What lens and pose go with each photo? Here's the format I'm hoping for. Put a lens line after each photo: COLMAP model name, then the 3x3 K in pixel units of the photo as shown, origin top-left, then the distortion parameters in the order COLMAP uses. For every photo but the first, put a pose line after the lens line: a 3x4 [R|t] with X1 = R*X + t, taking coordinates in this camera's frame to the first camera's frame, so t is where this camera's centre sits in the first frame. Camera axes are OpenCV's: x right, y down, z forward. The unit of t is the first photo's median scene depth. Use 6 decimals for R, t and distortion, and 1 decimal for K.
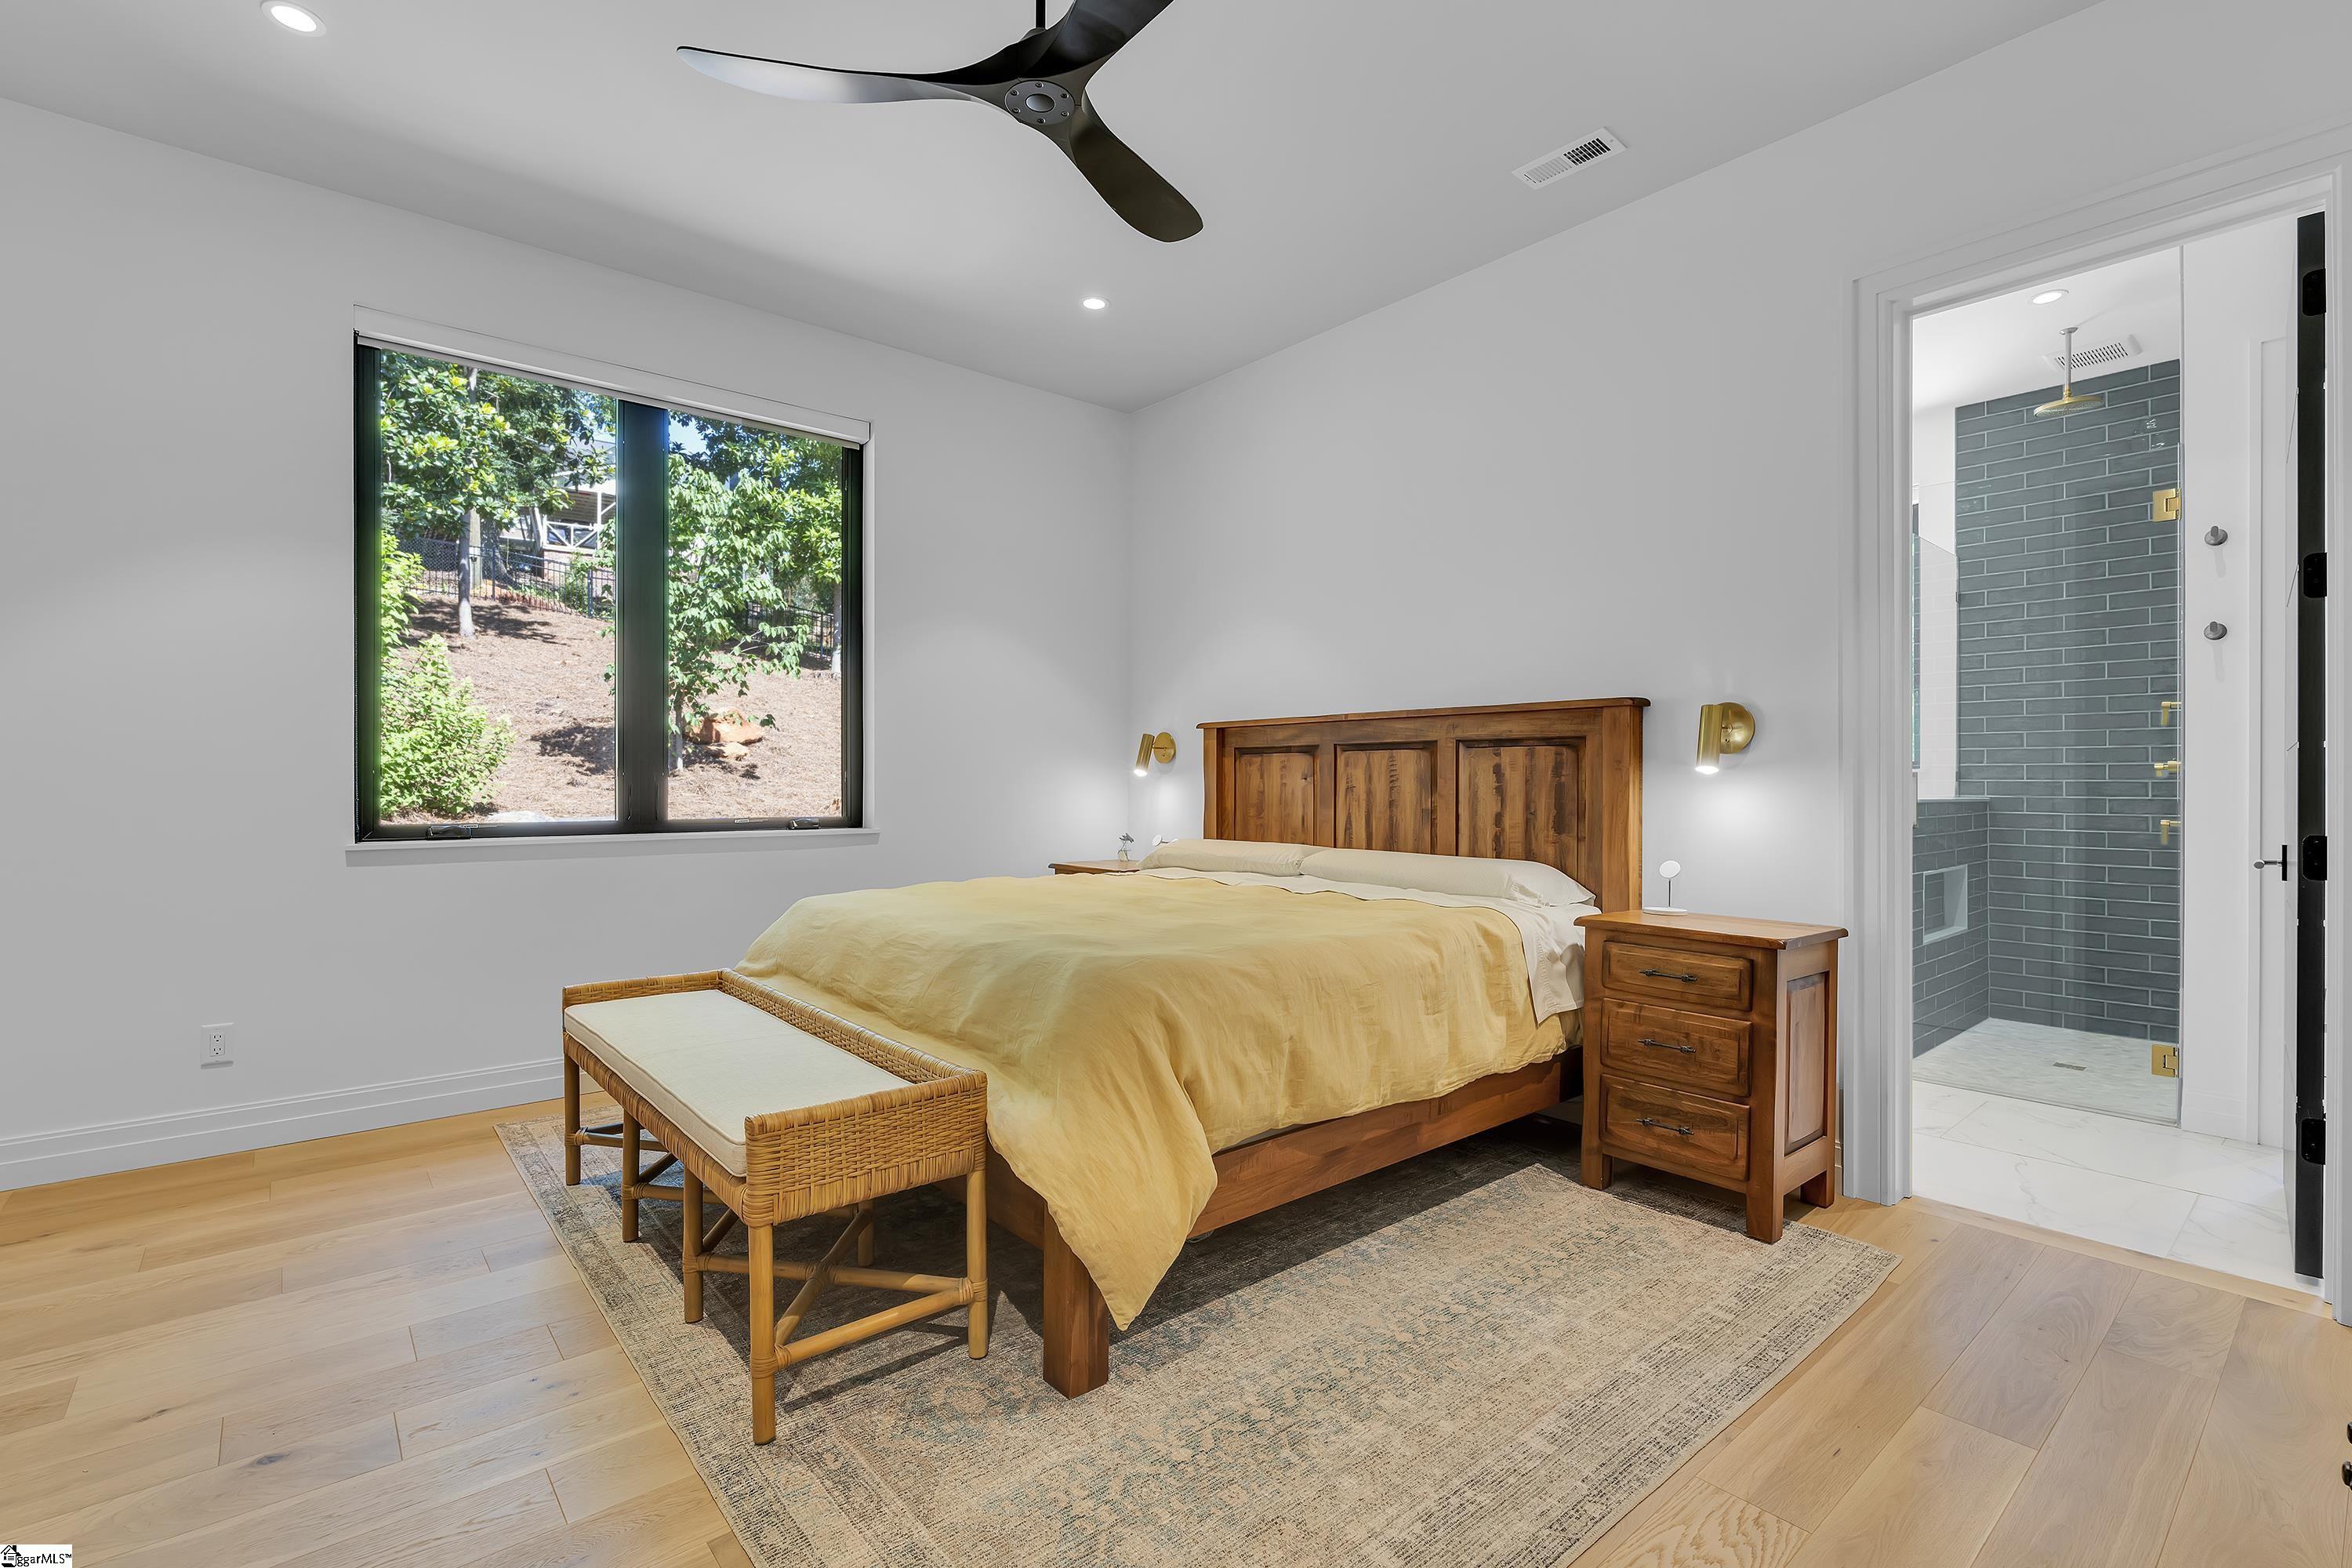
lens RADIAL K [[1032.1, 0, 1184.1], [0, 1032.1, 785.3], [0, 0, 1]] dist [-0.004787, 0.001108]
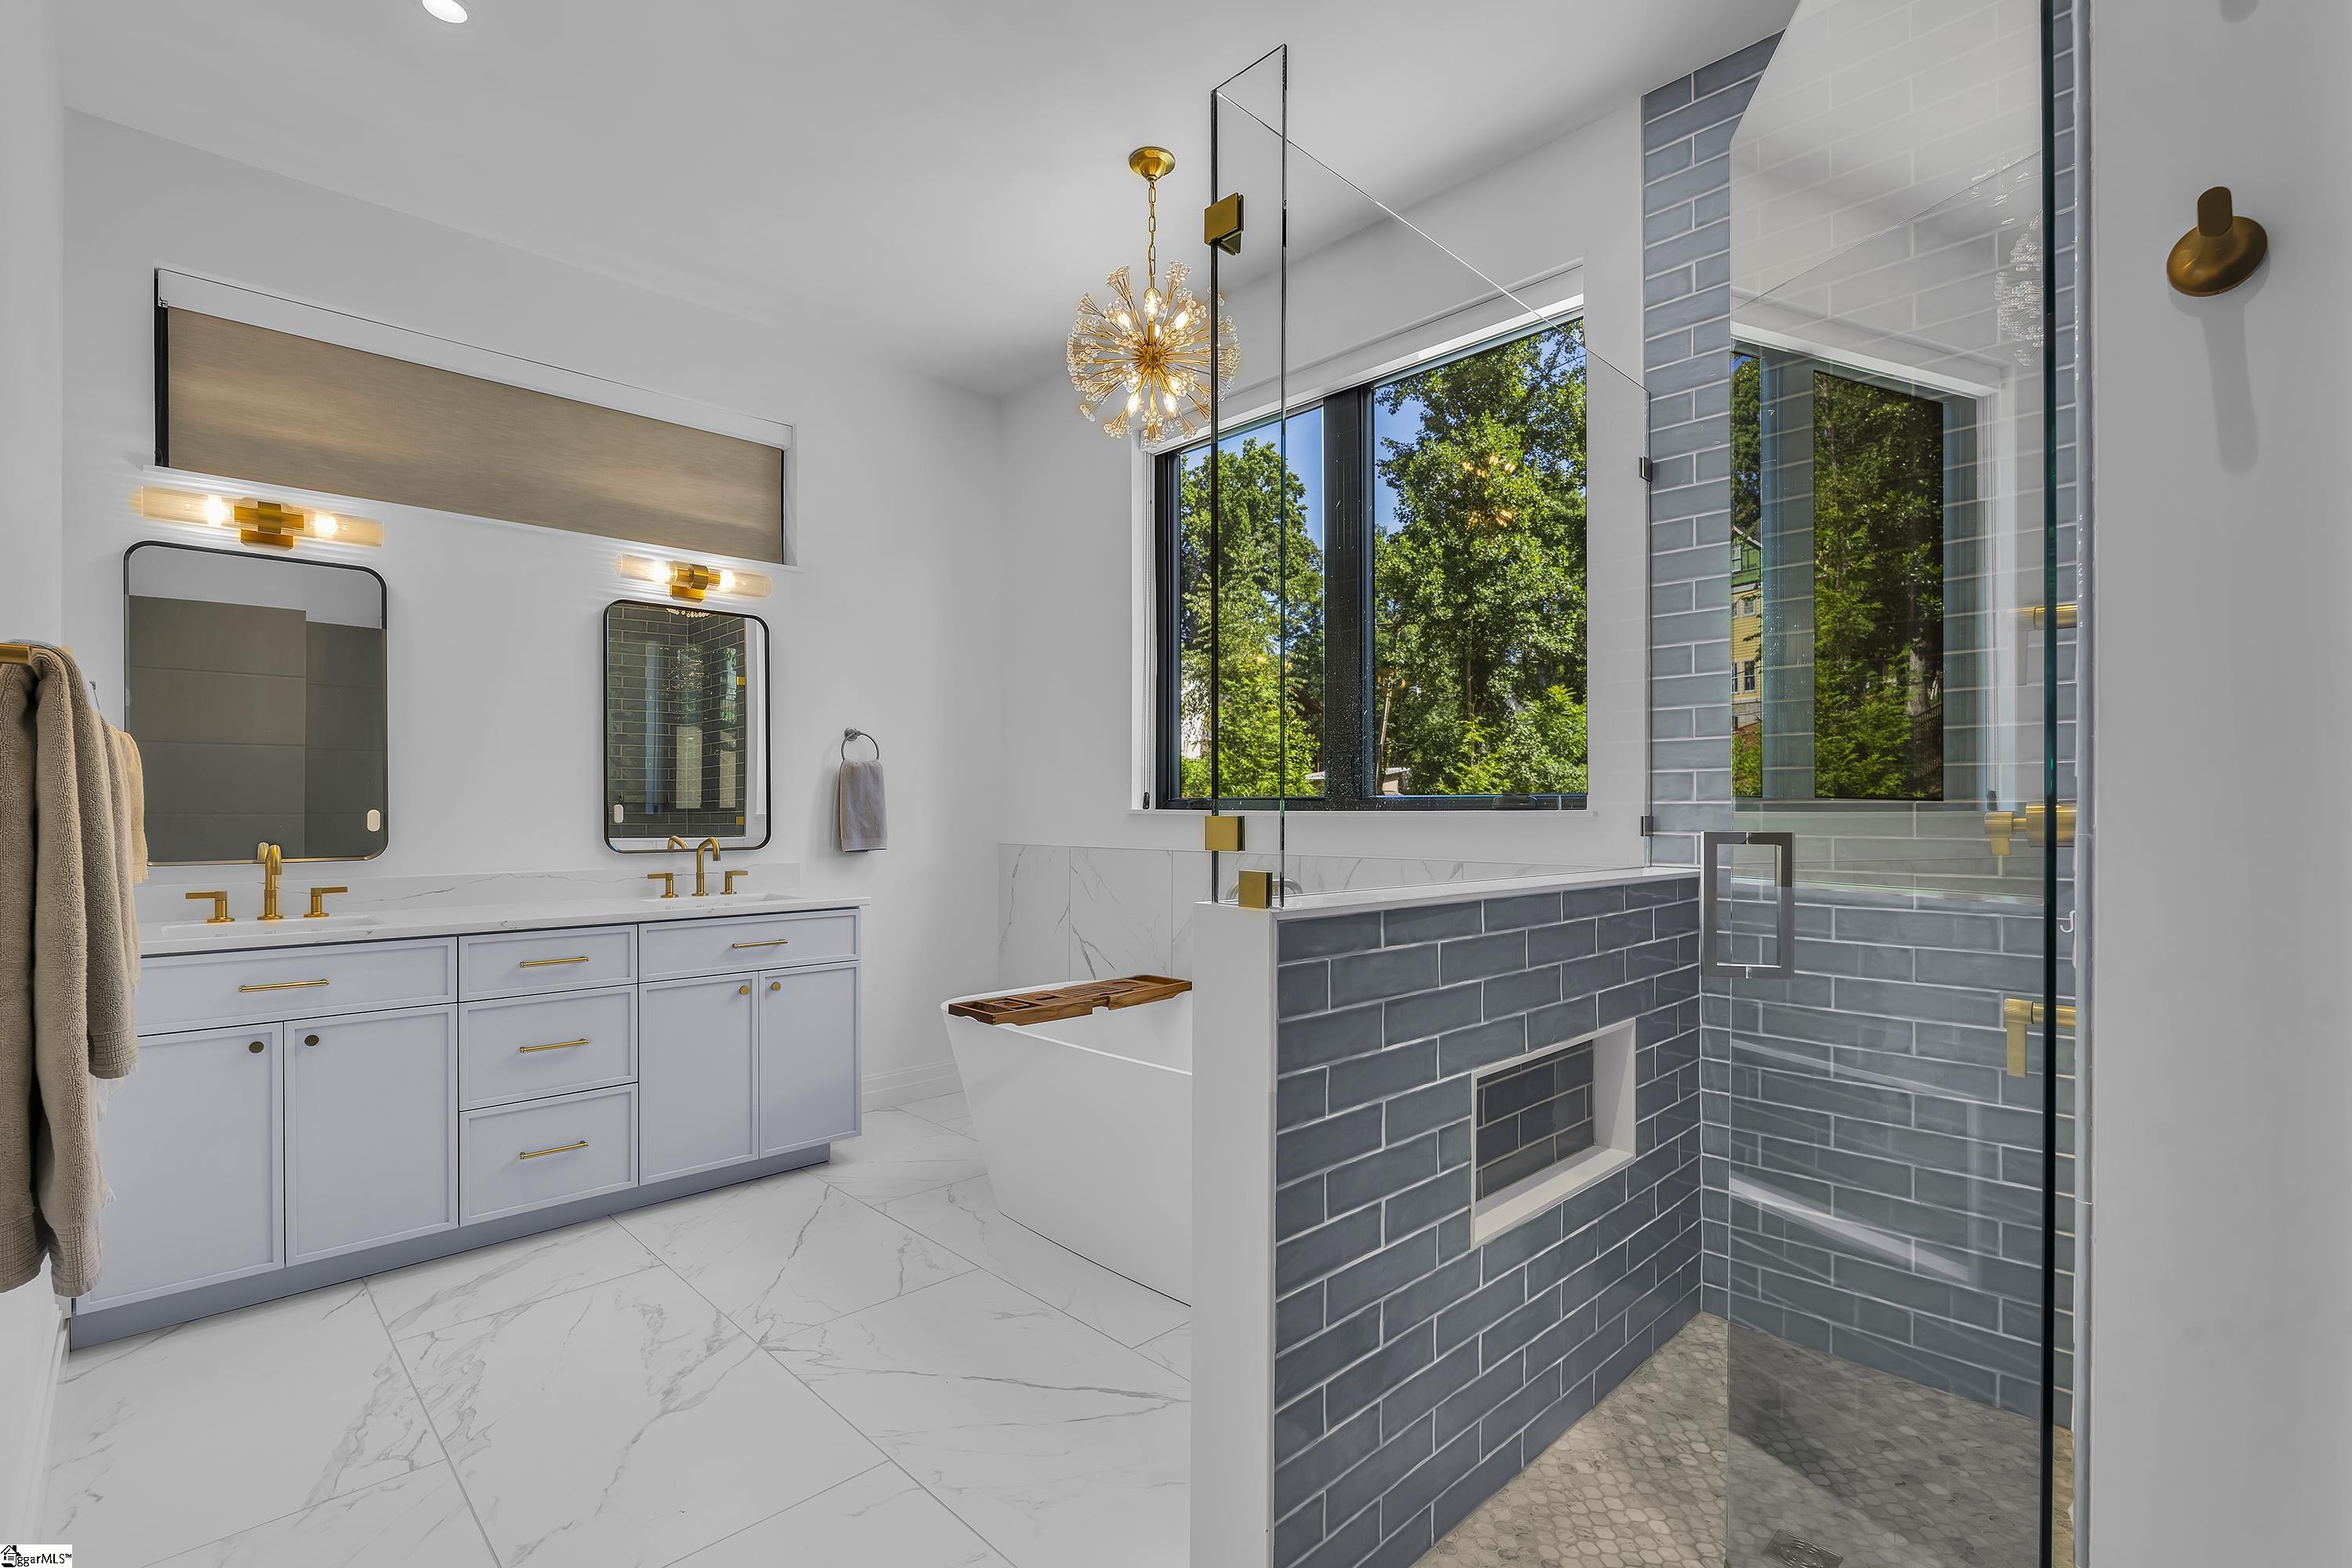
lens RADIAL K [[1053.9, 0, 1163.0], [0, 1053.9, 811.9], [0, 0, 1]] dist [-0.000683, -0.000149]
pose [[0.998395, -0.003334, 0.056544, 0.496419], [0.003234, 0.999993, 0.001865, -0.017833], [-0.056550, -0.001679, 0.998398, 0.509780]]
